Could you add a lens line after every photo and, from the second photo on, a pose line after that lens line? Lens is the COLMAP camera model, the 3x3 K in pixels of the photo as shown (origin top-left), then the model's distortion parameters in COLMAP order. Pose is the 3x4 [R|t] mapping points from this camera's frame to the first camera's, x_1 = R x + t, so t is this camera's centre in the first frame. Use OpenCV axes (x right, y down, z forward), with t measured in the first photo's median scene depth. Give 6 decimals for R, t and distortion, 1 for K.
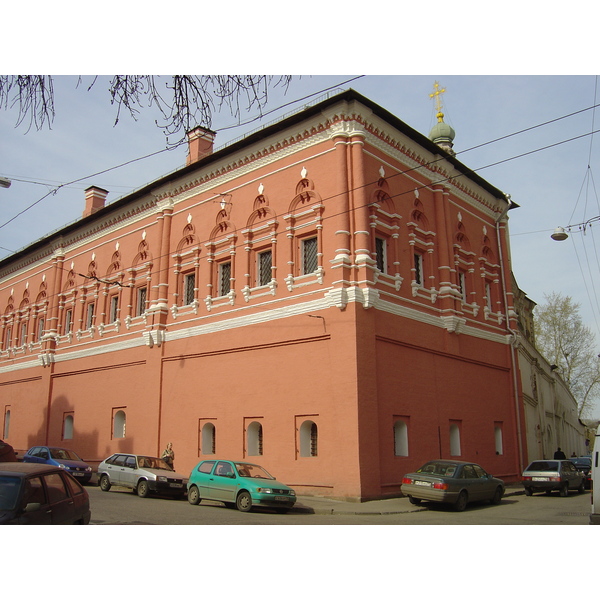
lens RADIAL K [[654.8, 0, 298.1], [0, 654.8, 298.5], [0, 0, 1]] dist [-0.150582, 0.000000]
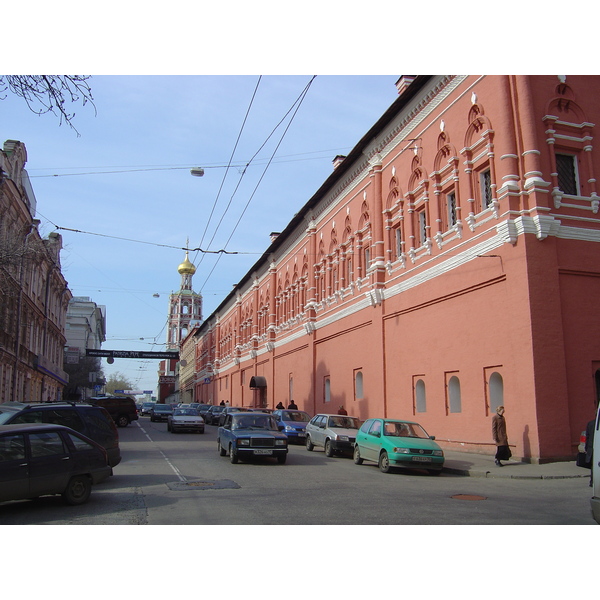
lens RADIAL K [[654.8, 0, 300.6], [0, 654.8, 298.6], [0, 0, 1]] dist [-0.150582, 0.000000]
pose [[0.851807, -0.098981, -0.514420, 0.232943], [0.131370, 0.990970, 0.026854, 0.025395], [0.507117, -0.090454, 0.857118, 0.102860]]
